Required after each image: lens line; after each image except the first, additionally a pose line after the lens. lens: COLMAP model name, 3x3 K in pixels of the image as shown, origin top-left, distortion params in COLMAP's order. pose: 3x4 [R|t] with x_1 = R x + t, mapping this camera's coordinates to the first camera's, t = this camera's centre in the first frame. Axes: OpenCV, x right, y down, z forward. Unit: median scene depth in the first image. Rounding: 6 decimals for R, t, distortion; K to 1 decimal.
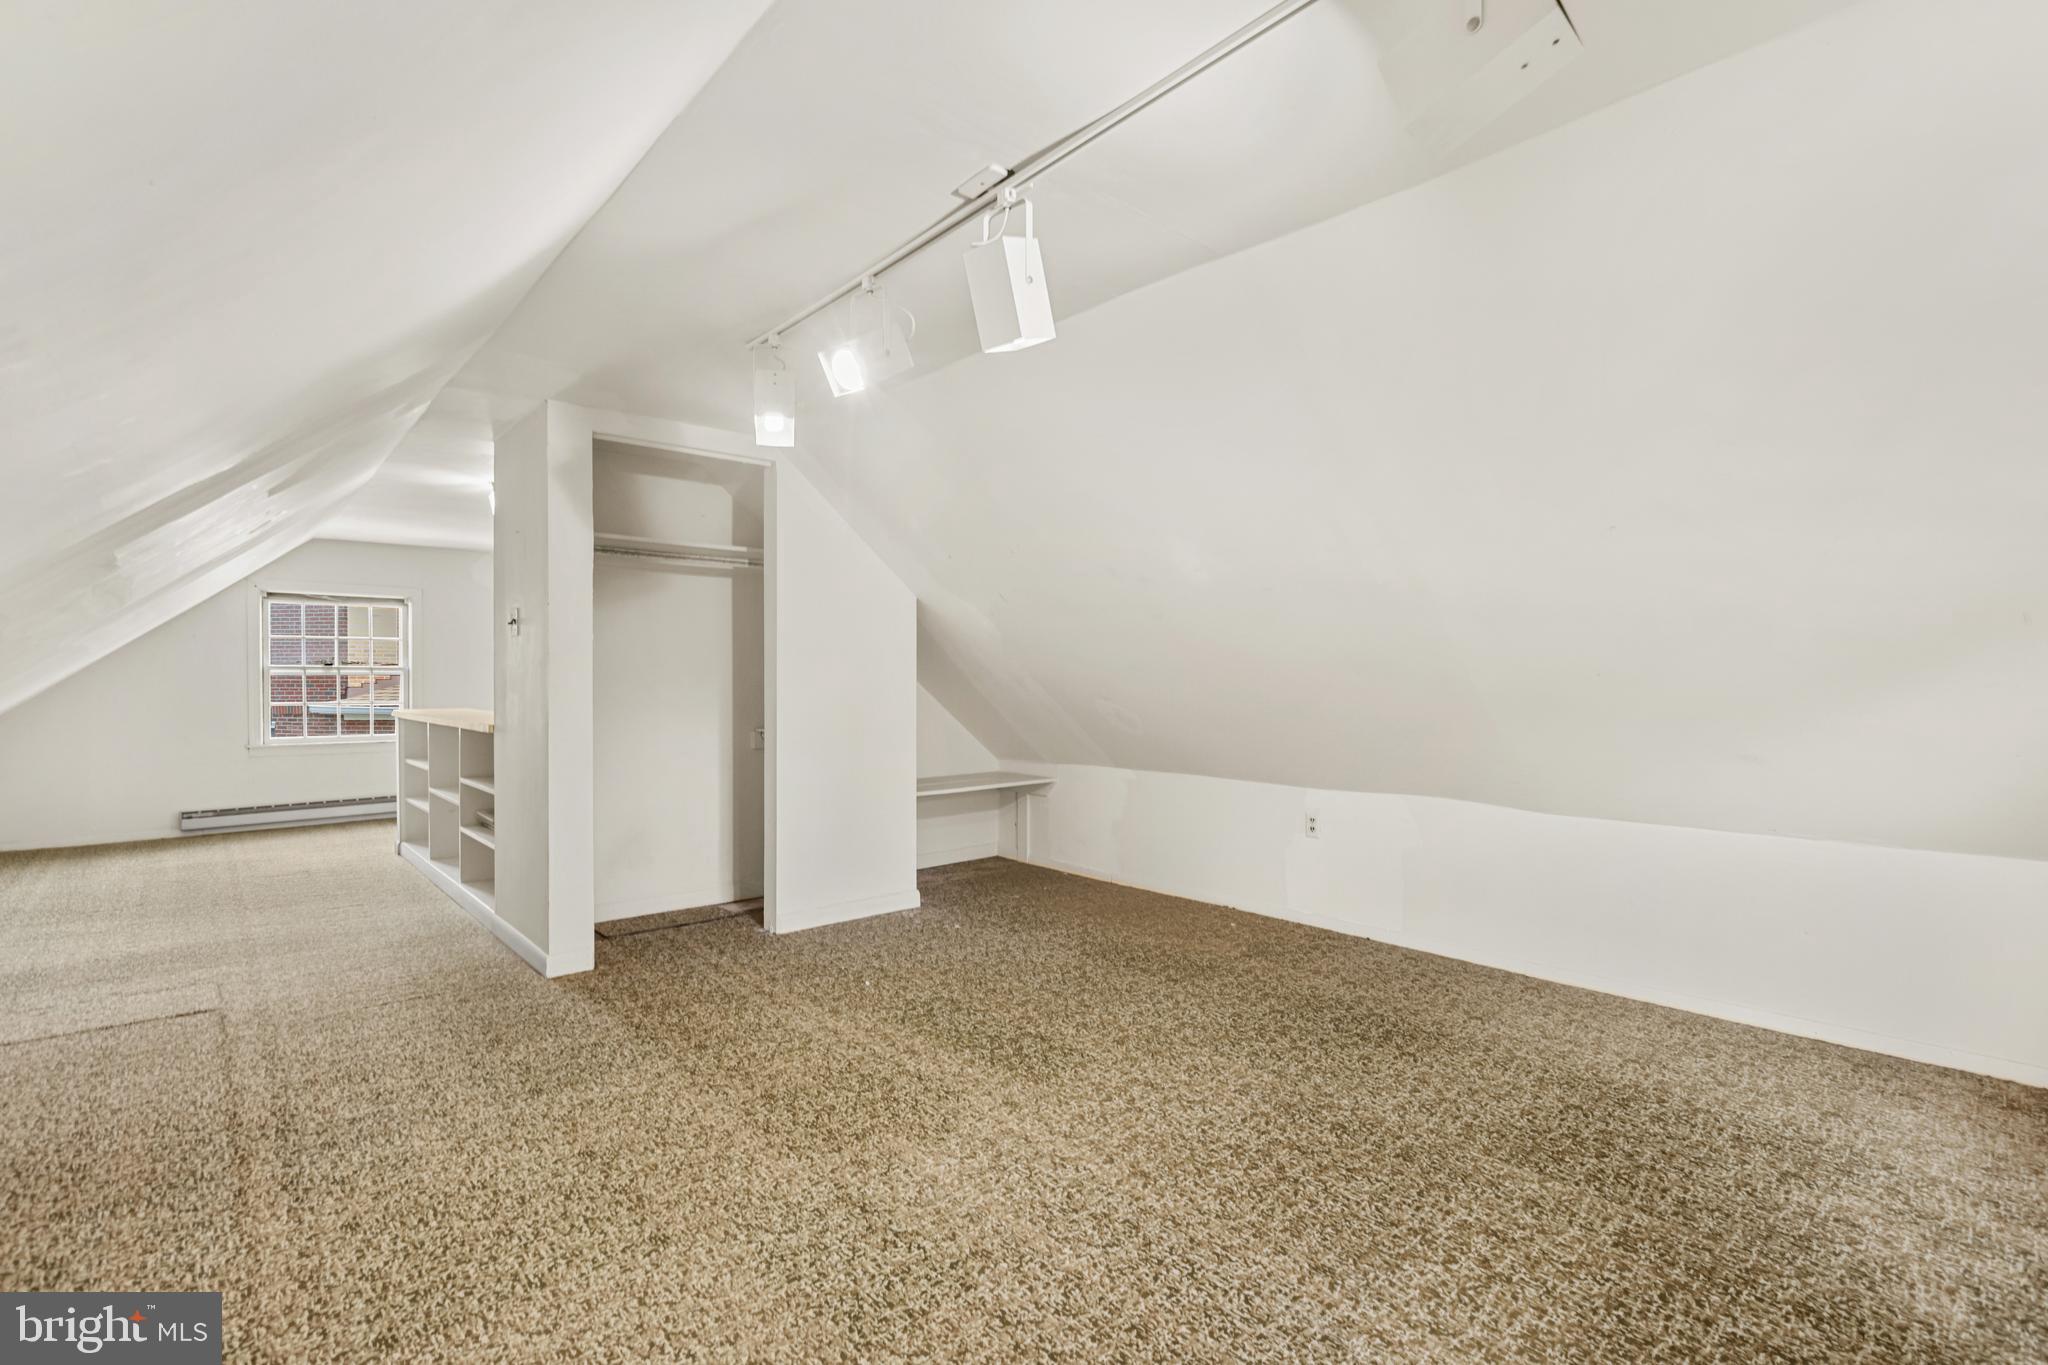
lens RADIAL K [[940.2, 0, 1014.3], [0, 940.2, 701.1], [0, 0, 1]] dist [-0.000251, -0.001886]
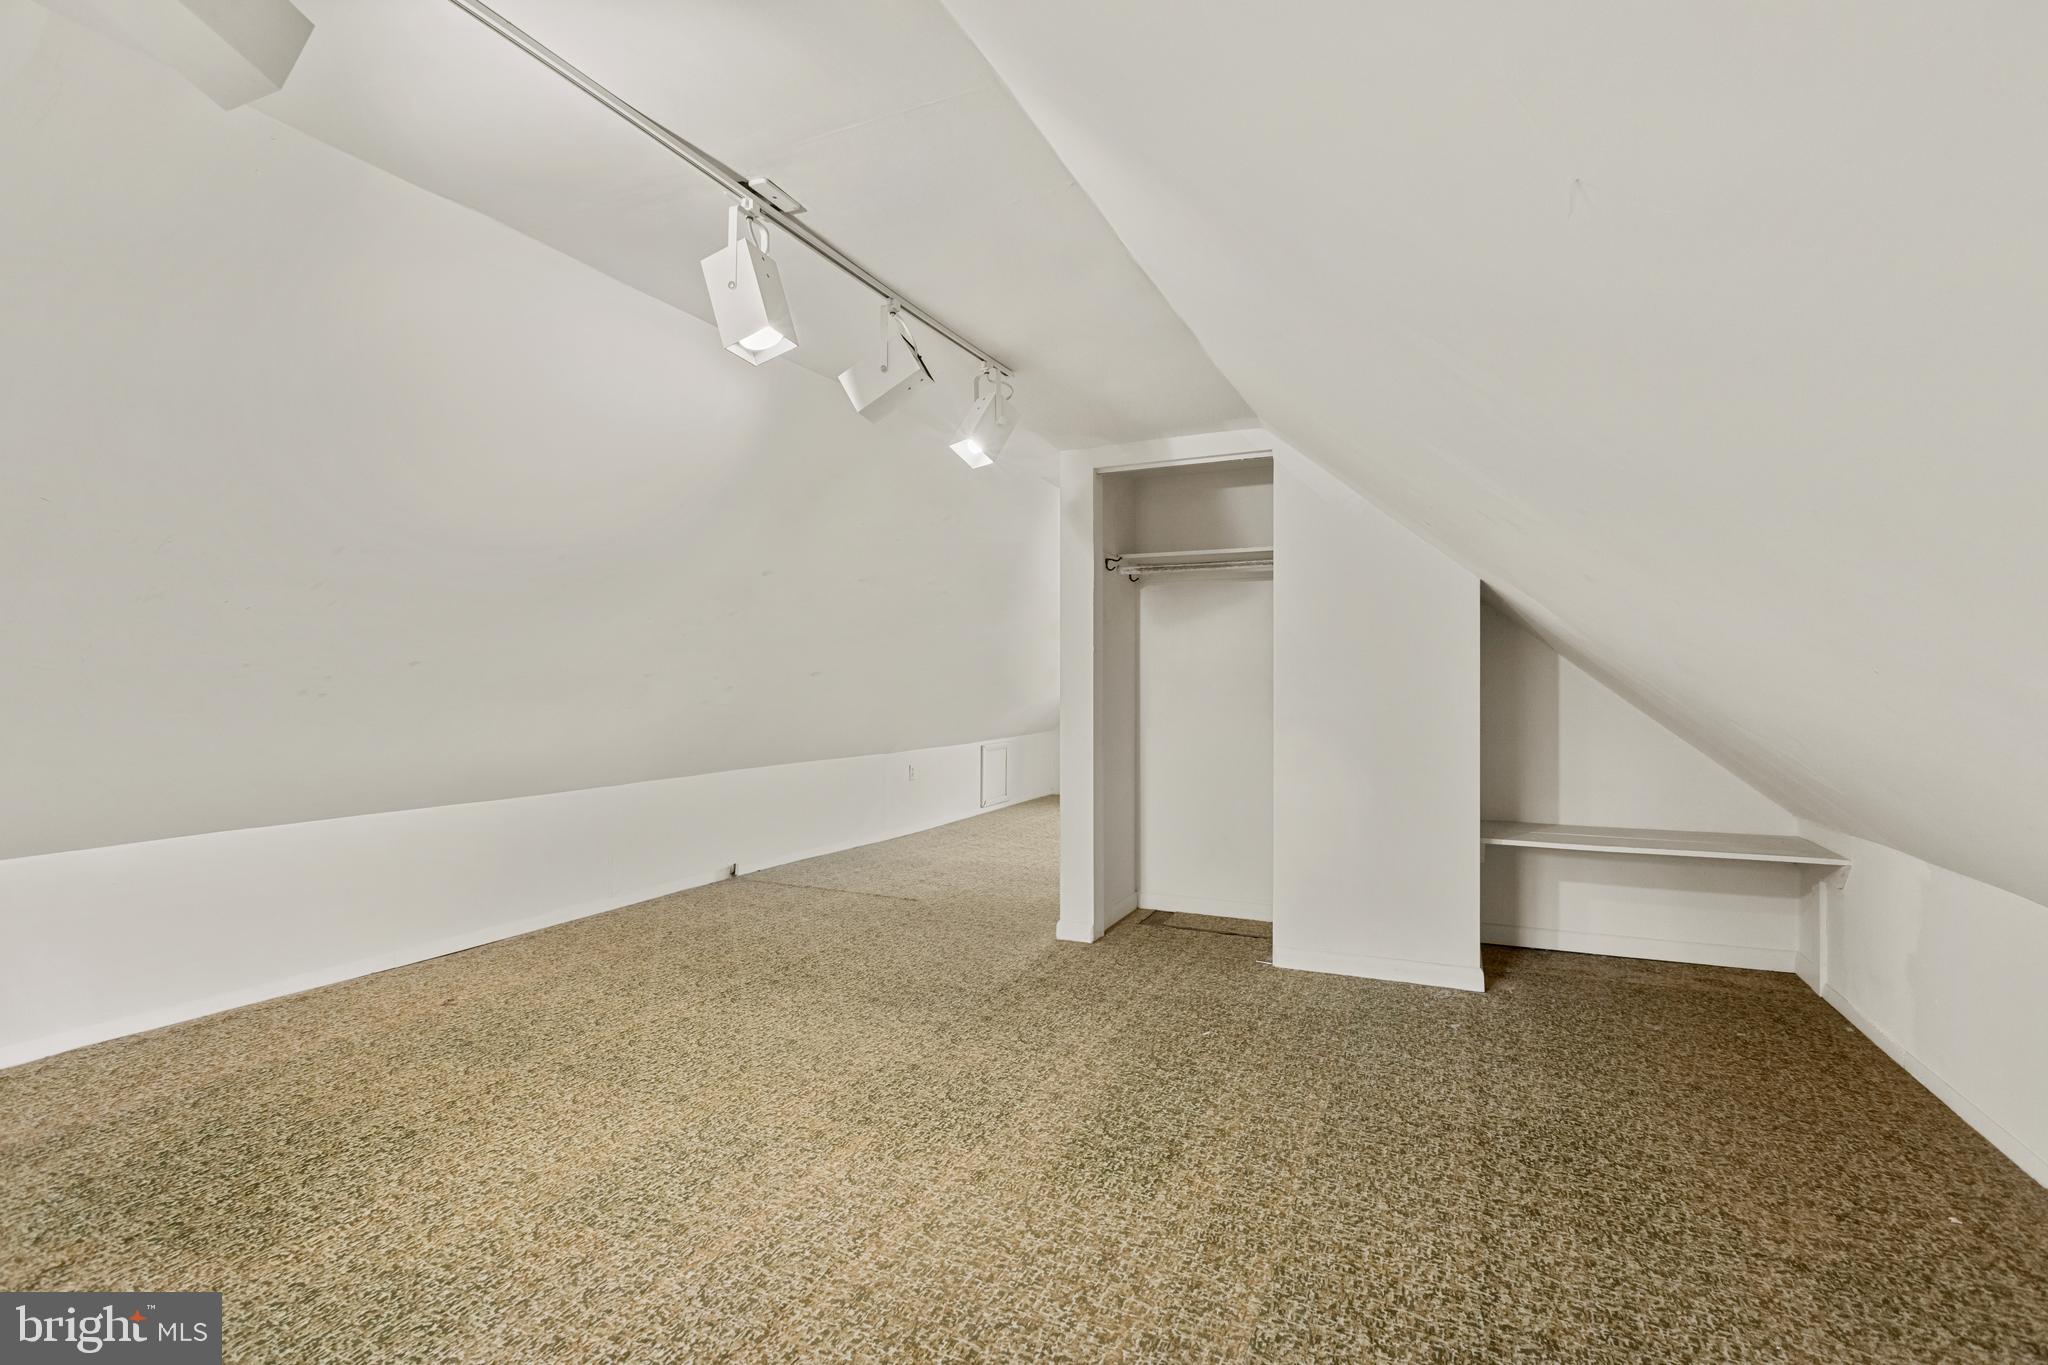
lens RADIAL K [[940.2, 0, 1013.7], [0, 940.2, 660.7], [0, 0, 1]] dist [-0.000251, -0.001886]
pose [[0.394548, -0.028187, -0.918443, 0.566374], [-0.021713, 0.998964, -0.039985, -0.004589], [0.918619, 0.035718, 0.393527, 0.472754]]
